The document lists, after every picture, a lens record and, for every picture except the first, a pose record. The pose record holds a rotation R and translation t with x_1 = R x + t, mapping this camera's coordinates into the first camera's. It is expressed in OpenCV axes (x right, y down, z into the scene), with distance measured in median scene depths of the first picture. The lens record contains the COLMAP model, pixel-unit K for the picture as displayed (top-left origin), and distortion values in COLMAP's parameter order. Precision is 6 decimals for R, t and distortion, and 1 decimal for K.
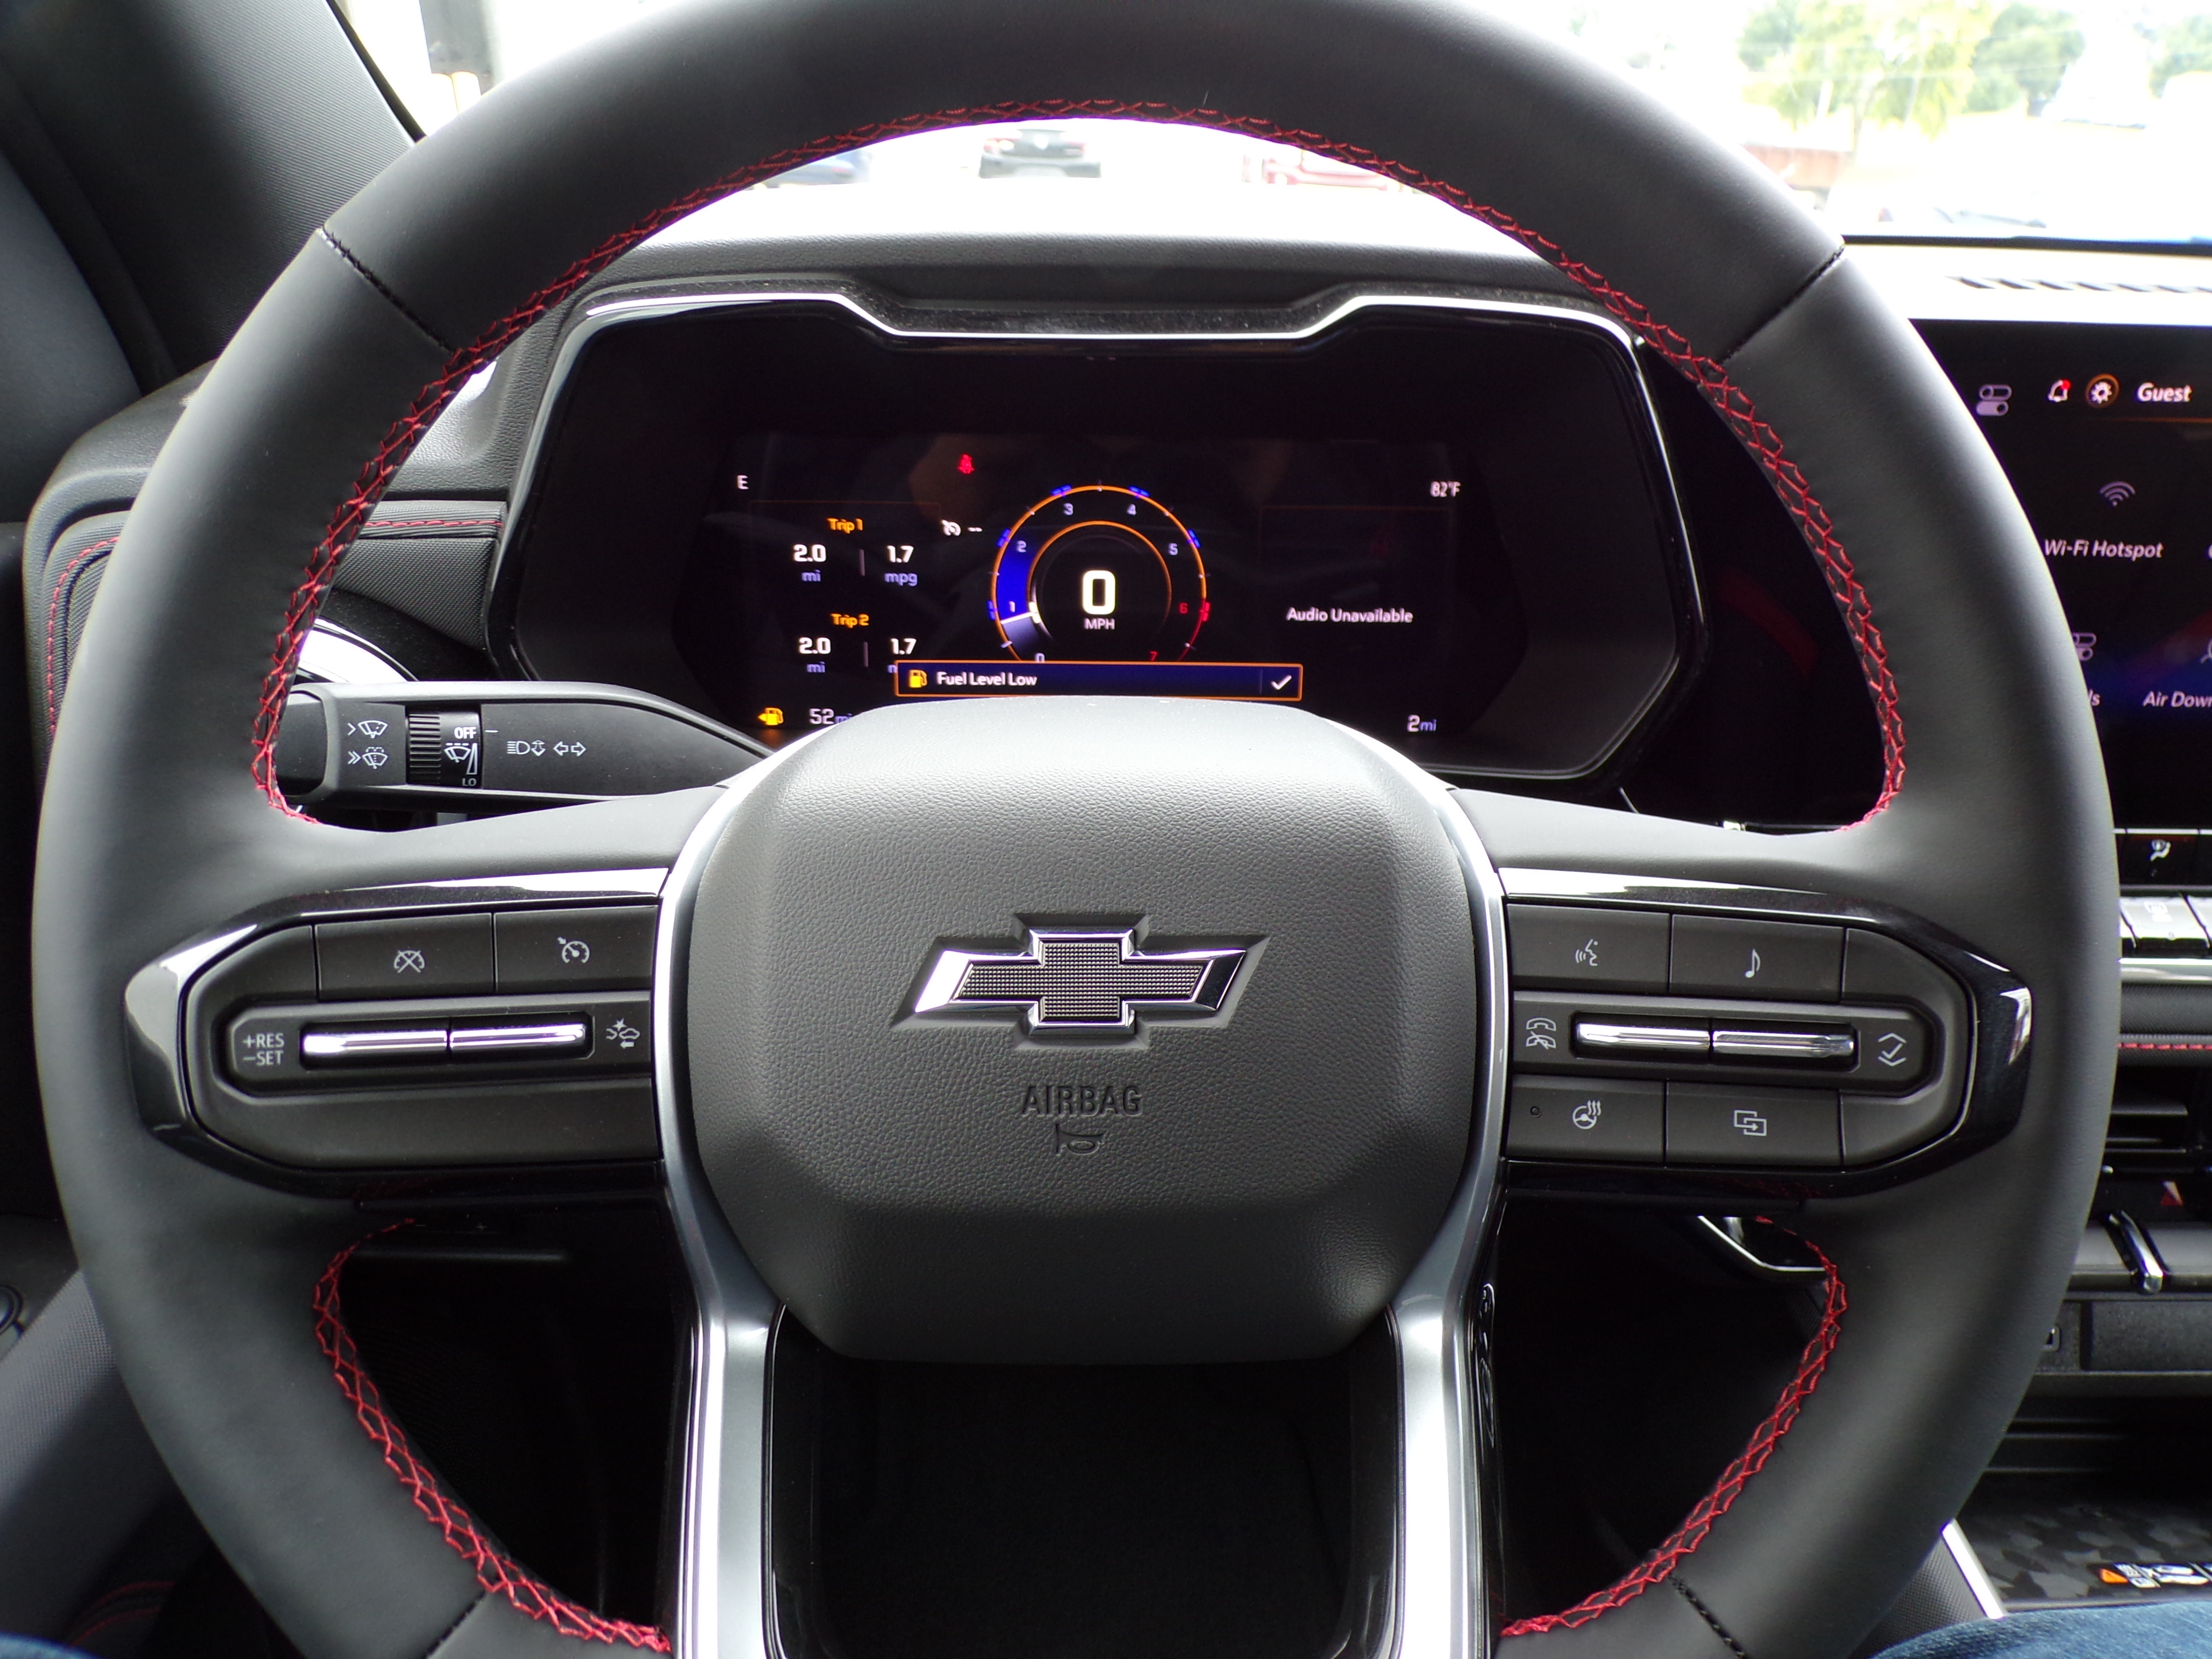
lens RADIAL K [[1513.3, 0, 1114.0], [0, 1513.3, 826.1], [0, 0, 1]] dist [-0.006659, 0.008757]
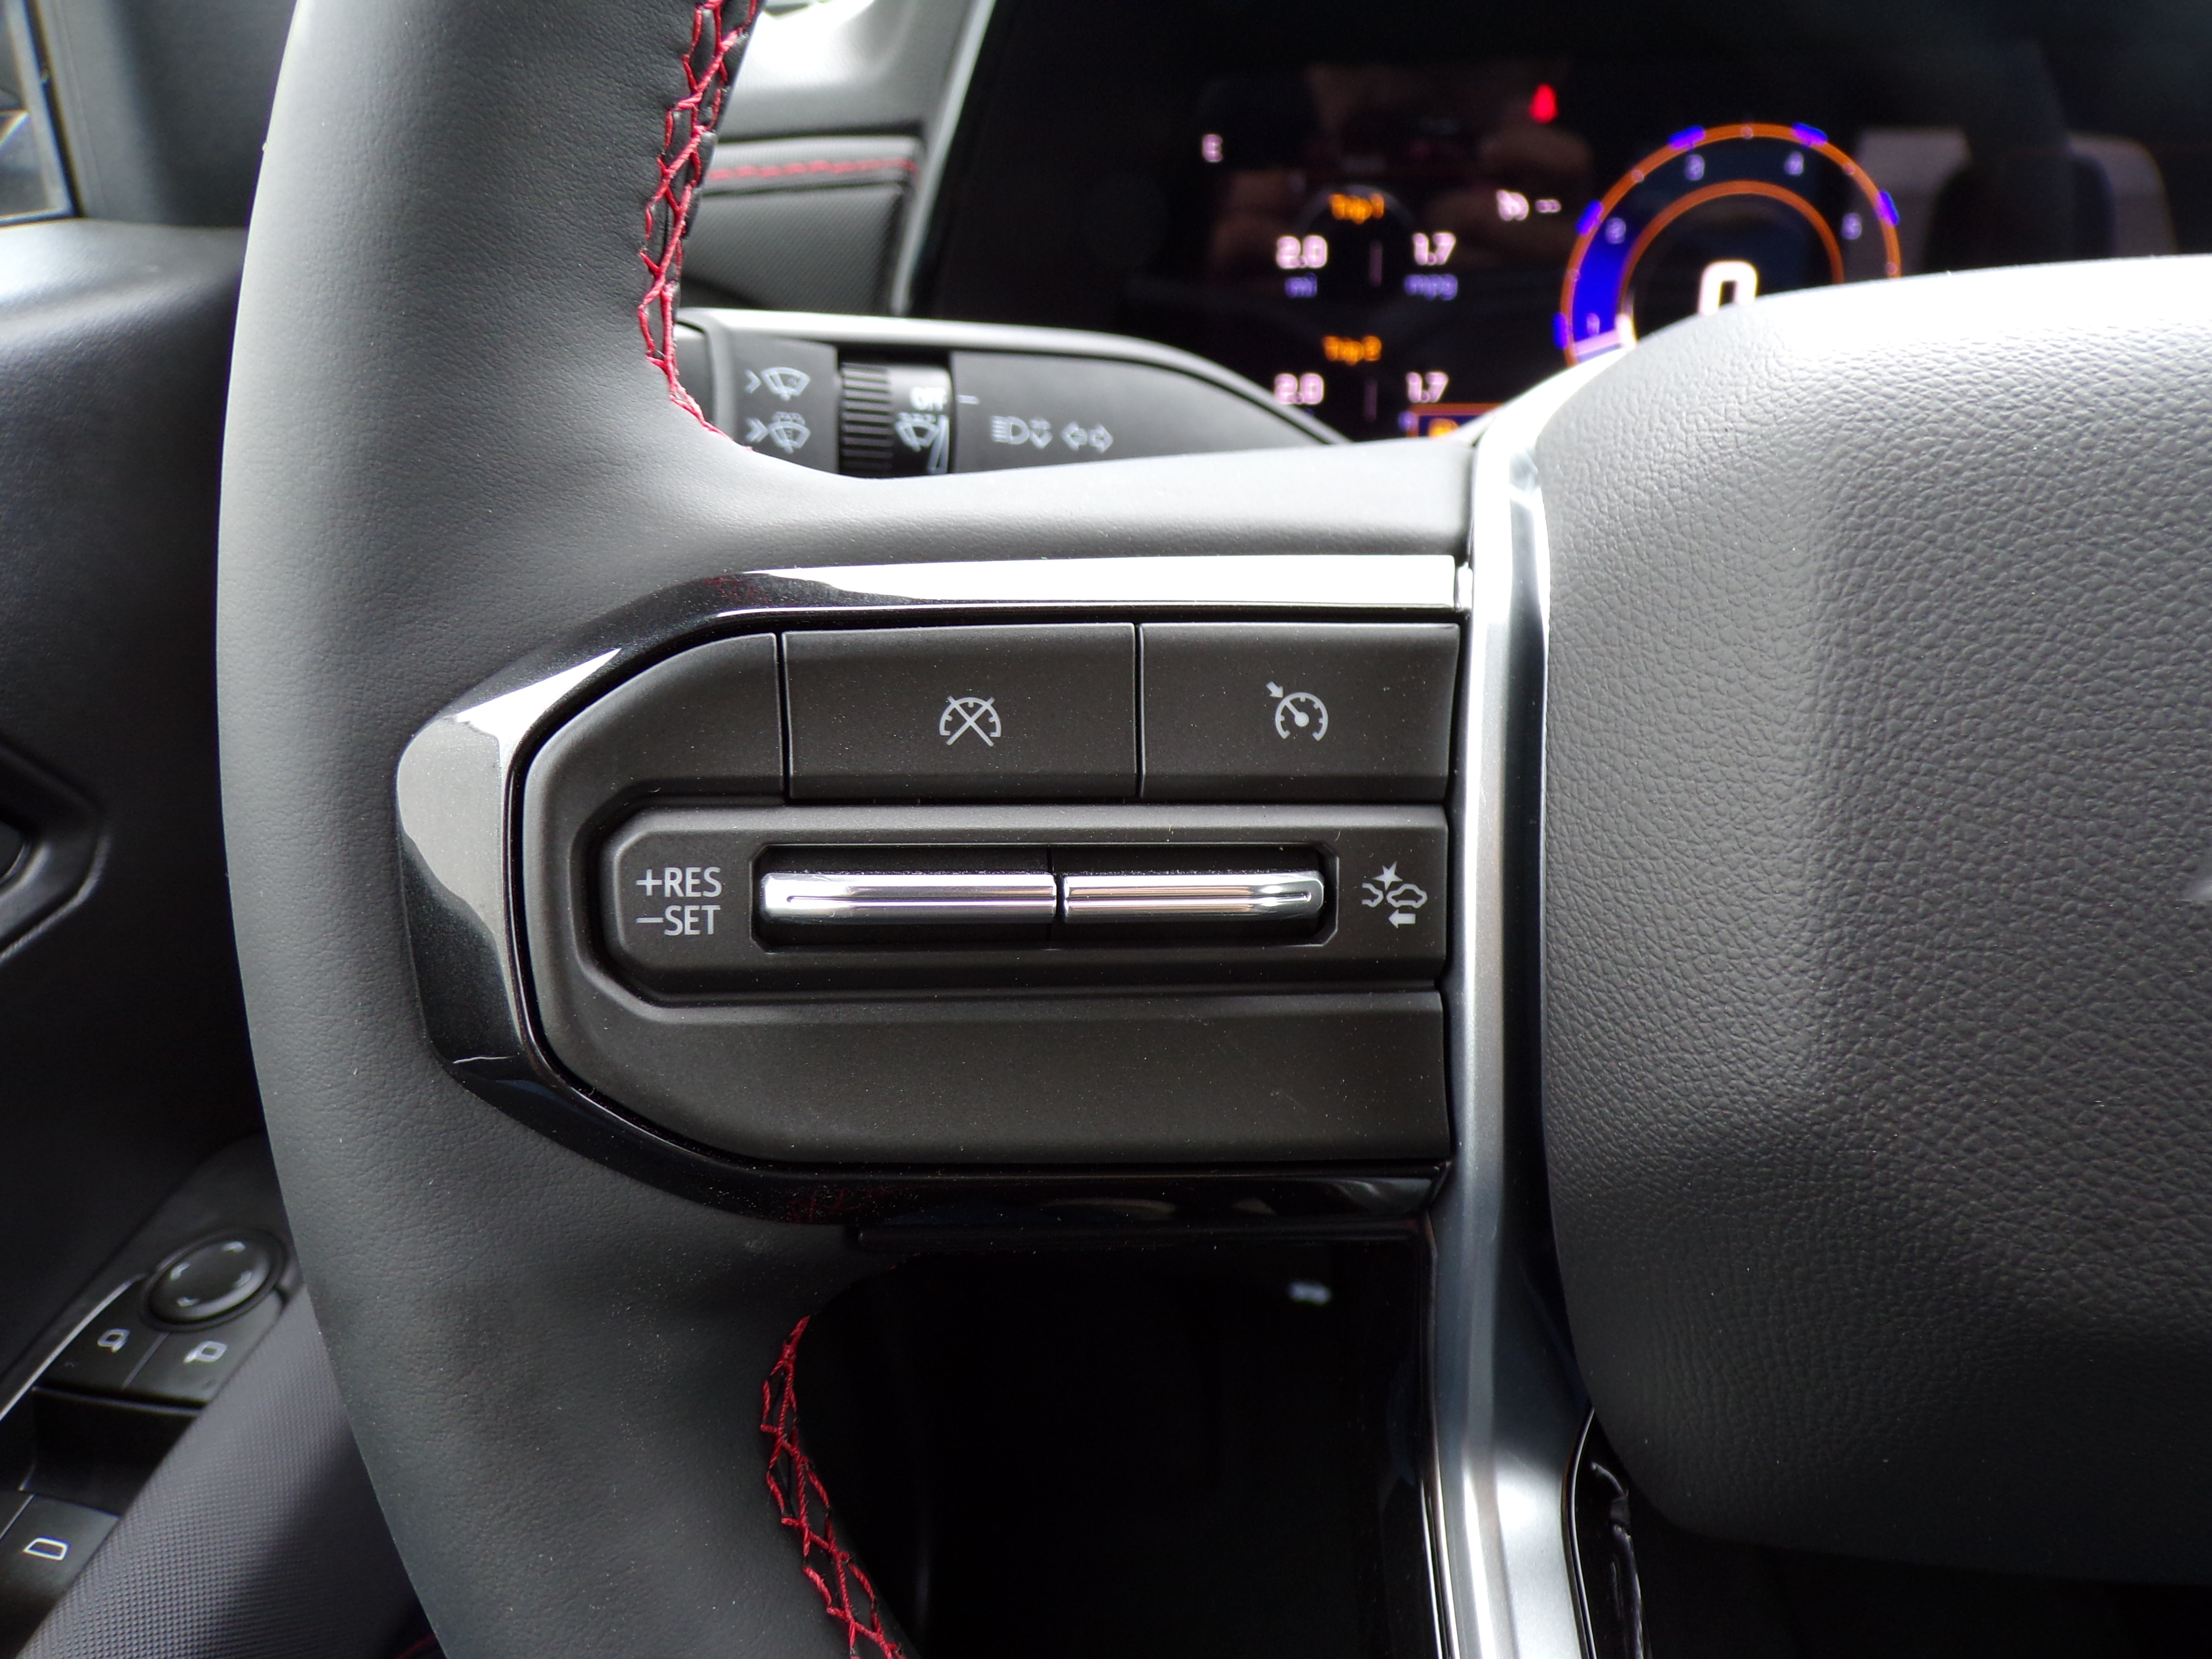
lens RADIAL K [[1513.3, 0, 1115.6], [0, 1513.3, 830.8], [0, 0, 1]] dist [-0.006659, 0.008757]
pose [[0.989225, 0.022048, -0.144737, -0.342502], [-0.013594, 0.998157, 0.059140, 0.091241], [0.145774, -0.056535, 0.987701, 0.532256]]
